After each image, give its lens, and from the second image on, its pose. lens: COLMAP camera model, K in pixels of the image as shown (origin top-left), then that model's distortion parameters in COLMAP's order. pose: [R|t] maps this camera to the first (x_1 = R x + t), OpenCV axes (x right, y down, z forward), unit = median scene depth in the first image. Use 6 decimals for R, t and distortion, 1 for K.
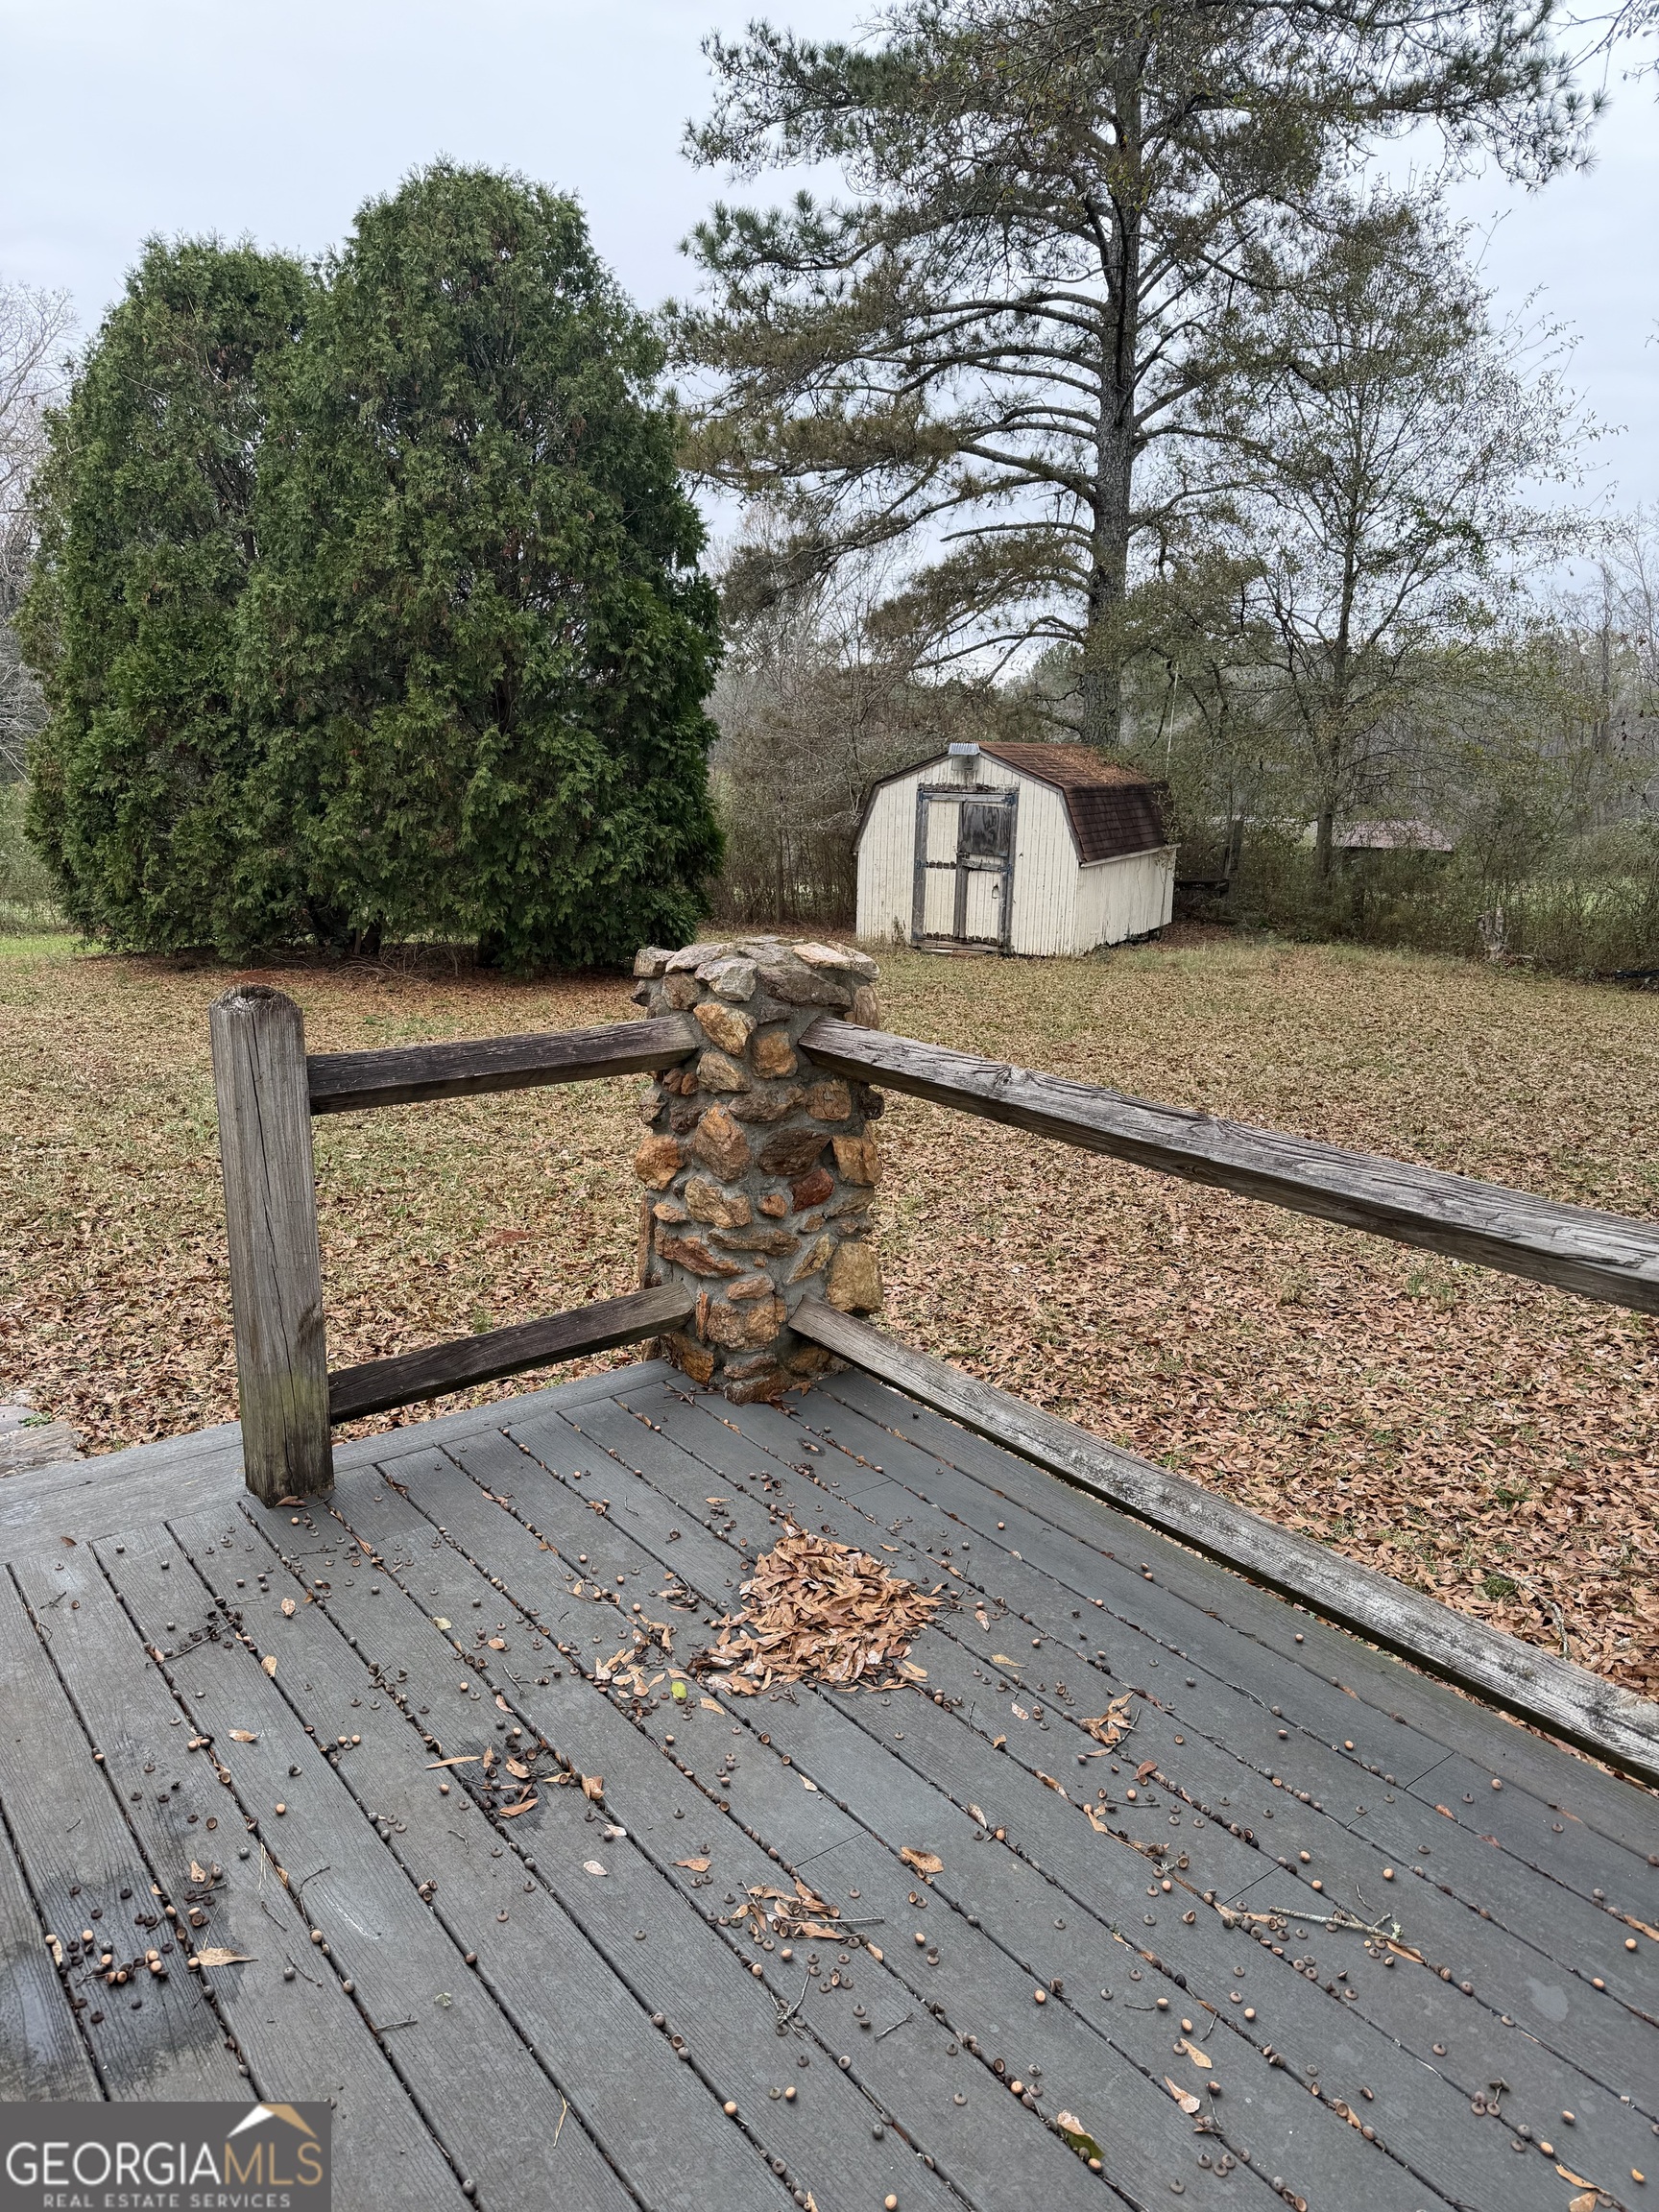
lens RADIAL K [[1540.9, 0, 830.1], [0, 1540.9, 1097.1], [0, 0, 1]] dist [0.024932, -0.009992]
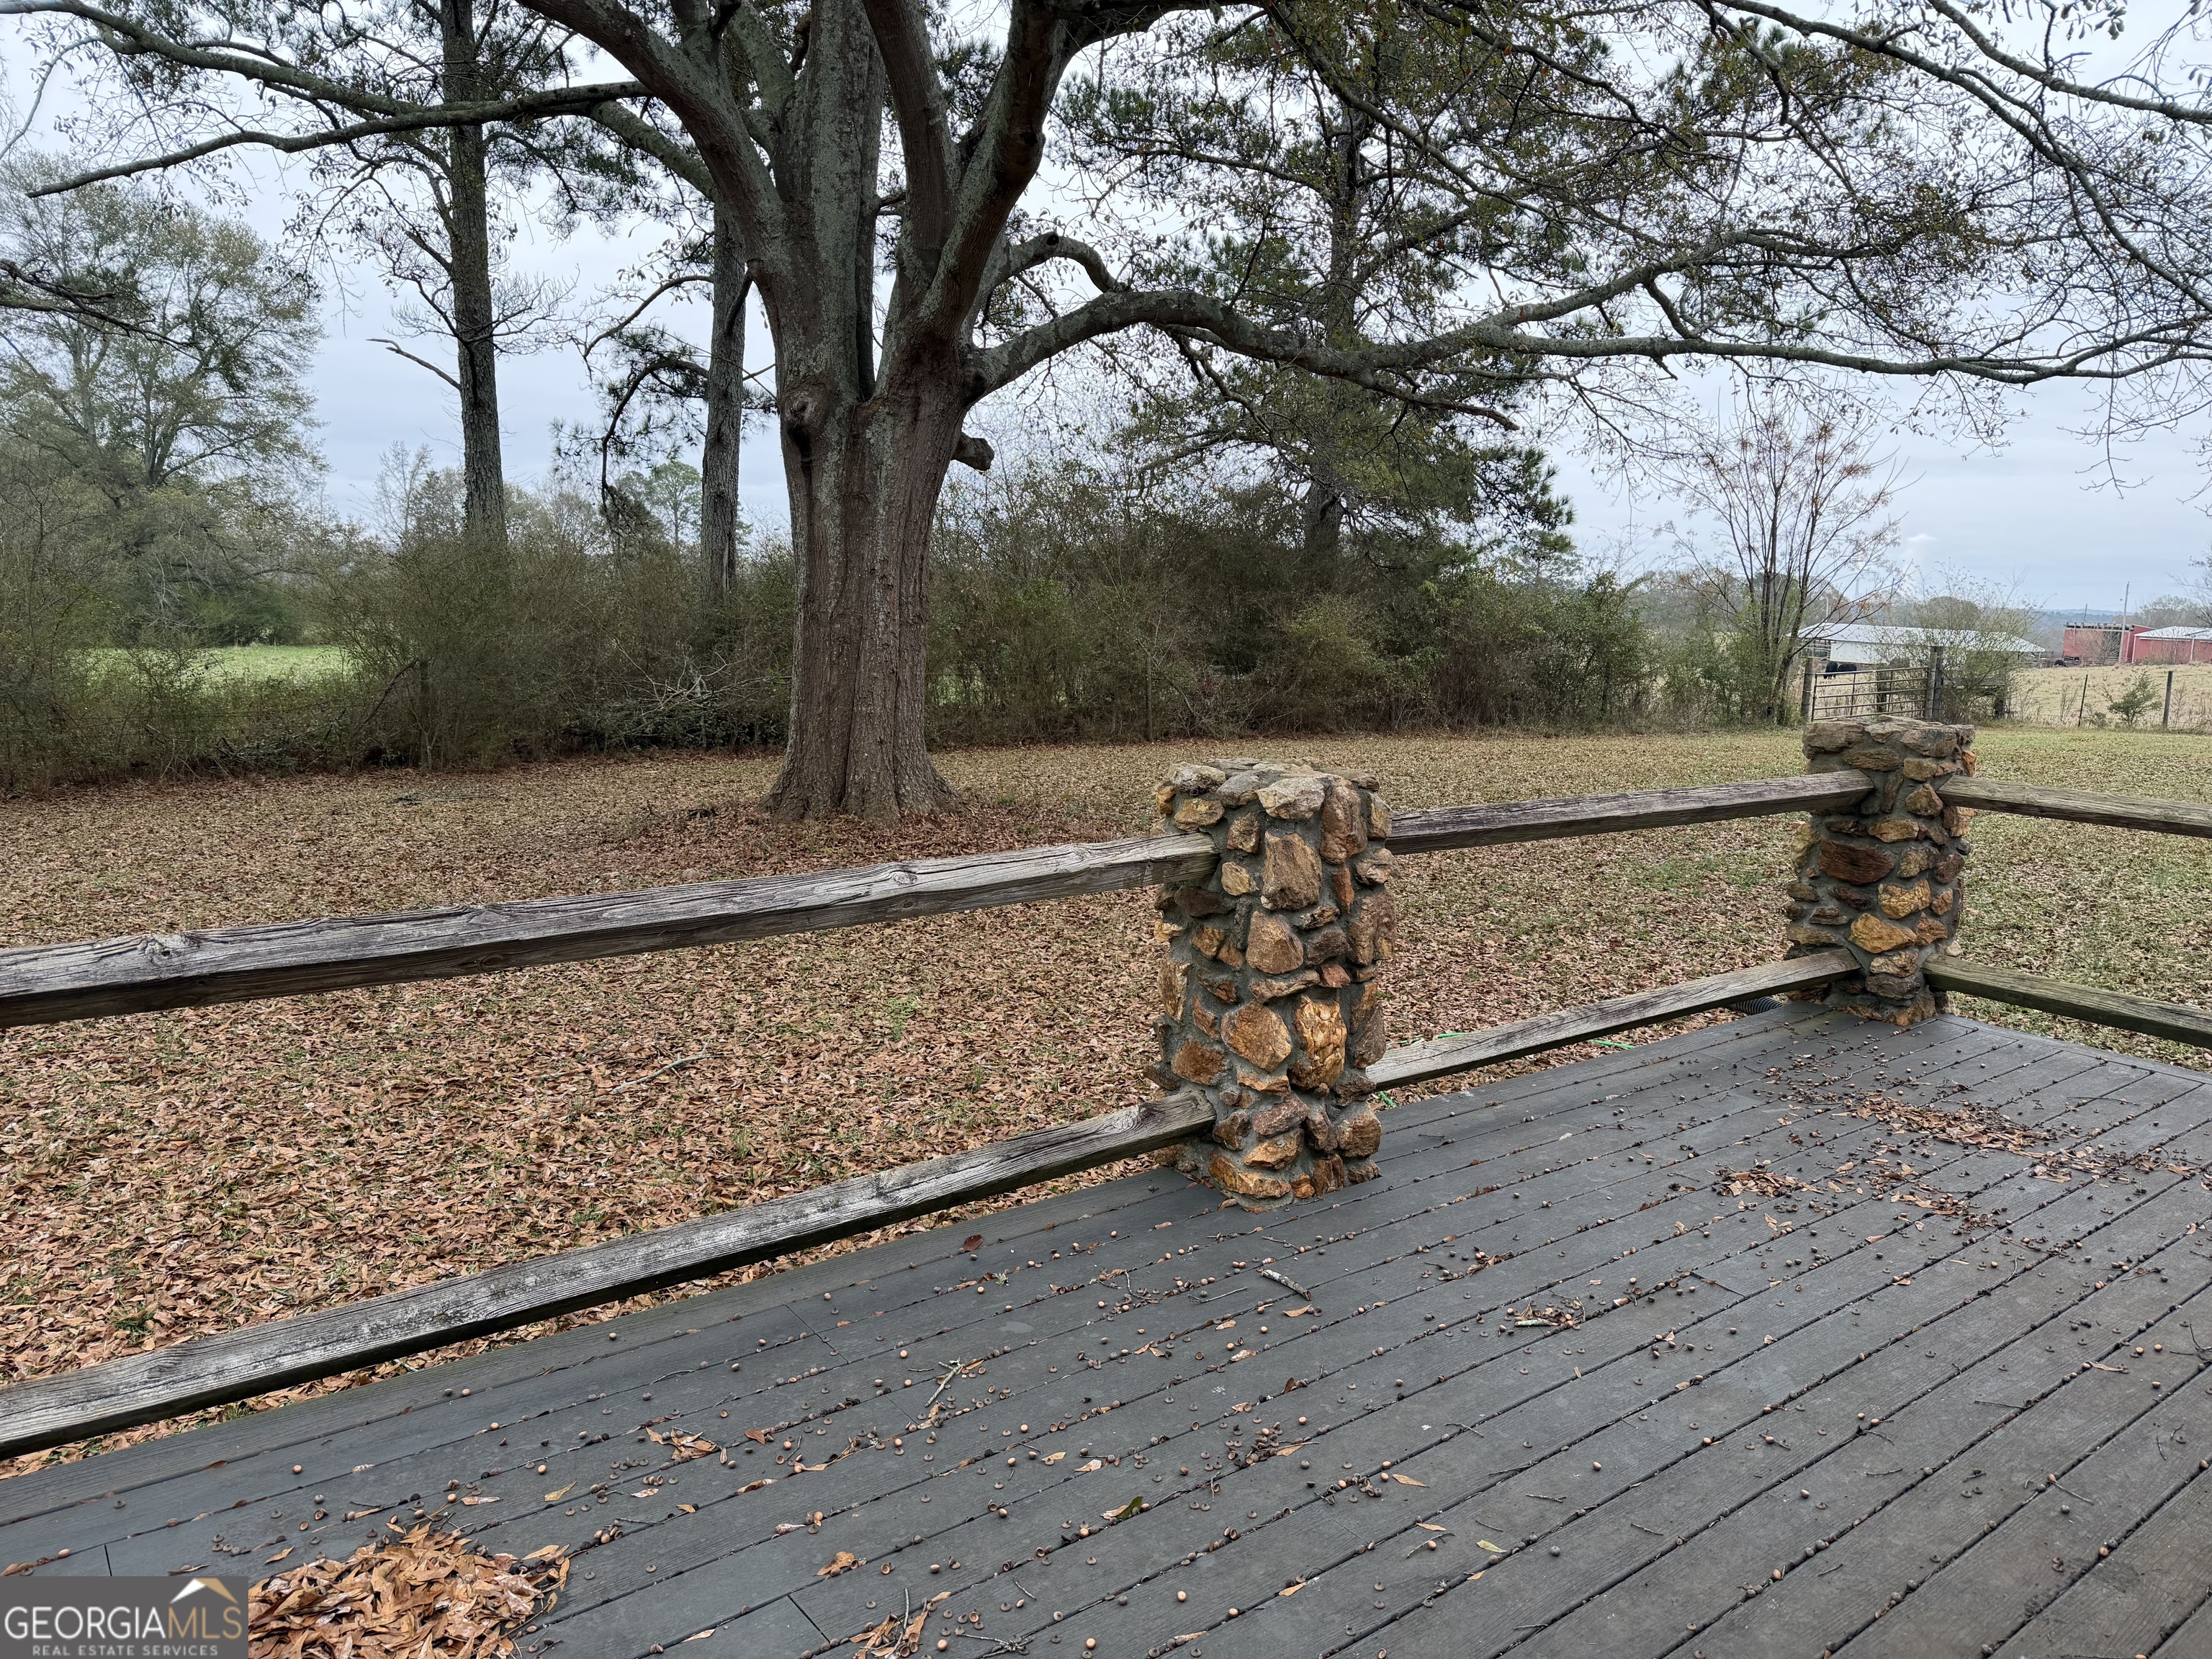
lens RADIAL K [[1540.9, 0, 1108.0], [0, 1540.9, 818.5], [0, 0, 1]] dist [0.024932, -0.009992]
pose [[-0.003659, -0.163167, 0.986592, -0.428745], [0.198596, 0.966828, 0.160635, -0.070876], [-0.980075, 0.196521, 0.028866, 0.310890]]
